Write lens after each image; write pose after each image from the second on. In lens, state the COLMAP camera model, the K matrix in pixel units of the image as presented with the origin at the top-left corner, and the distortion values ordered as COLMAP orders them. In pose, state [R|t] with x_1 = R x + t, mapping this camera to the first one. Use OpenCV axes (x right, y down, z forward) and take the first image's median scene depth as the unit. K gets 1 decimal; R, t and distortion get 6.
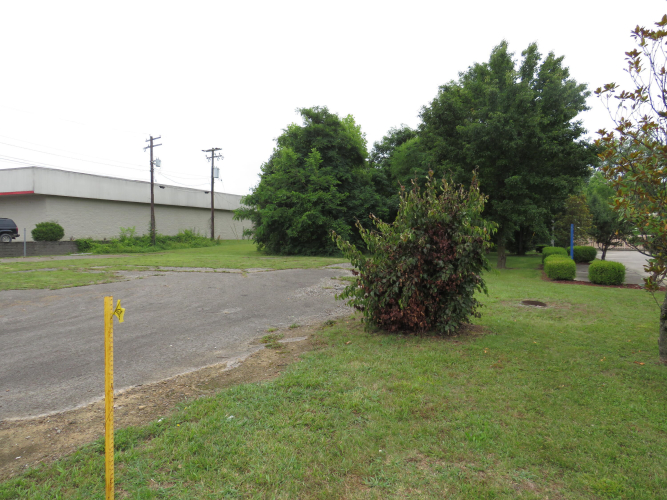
lens RADIAL K [[472.9, 0, 333.3], [0, 472.9, 245.4], [0, 0, 1]] dist [-0.037331, 0.015125]
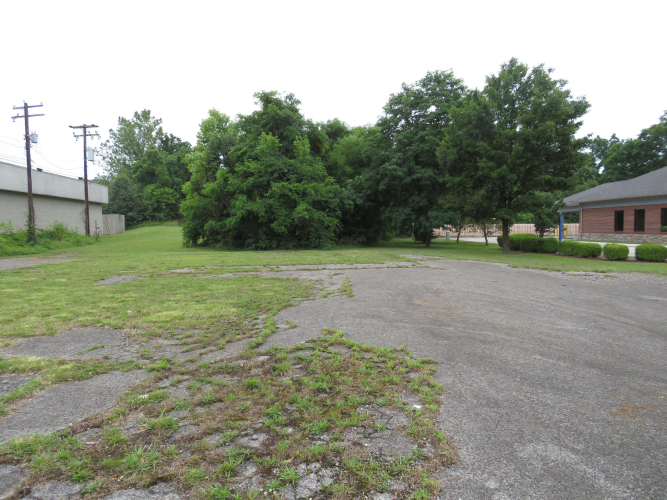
lens RADIAL K [[472.9, 0, 333.6], [0, 472.9, 254.6], [0, 0, 1]] dist [-0.037331, 0.015125]
pose [[0.890780, -0.036999, 0.452926, -0.290926], [0.021829, 0.999013, 0.038676, -0.002254], [-0.453910, -0.024565, 0.890709, 0.085018]]
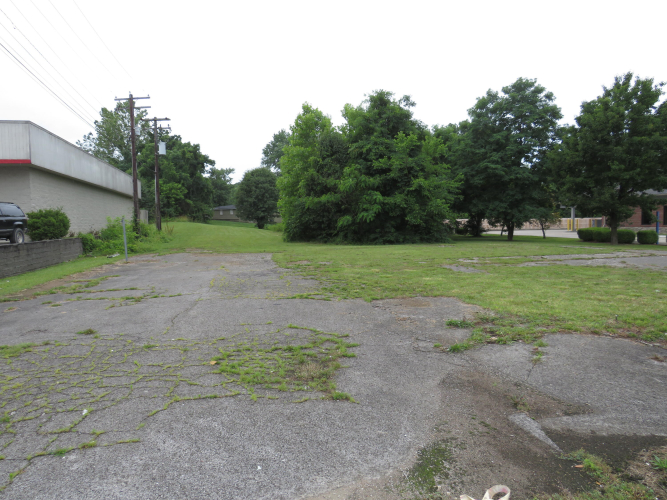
lens RADIAL K [[472.9, 0, 332.4], [0, 472.9, 252.8], [0, 0, 1]] dist [-0.037331, 0.015125]
pose [[0.821297, -0.051292, 0.568190, -0.556962], [0.029505, 0.998436, 0.047482, -0.007425], [-0.569737, -0.022232, 0.821526, 0.202500]]
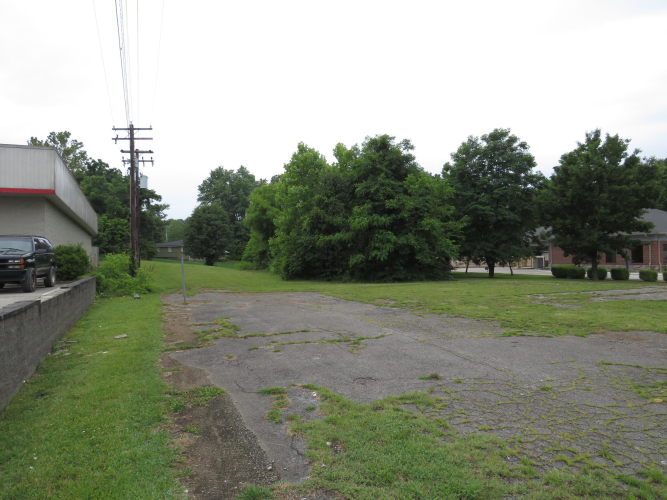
lens RADIAL K [[472.9, 0, 330.7], [0, 472.9, 253.7], [0, 0, 1]] dist [-0.037331, 0.015125]
pose [[0.707630, -0.003293, 0.706575, -0.669623], [0.030475, 0.999201, -0.025863, -0.012136], [-0.705925, 0.039834, 0.707165, 0.299876]]
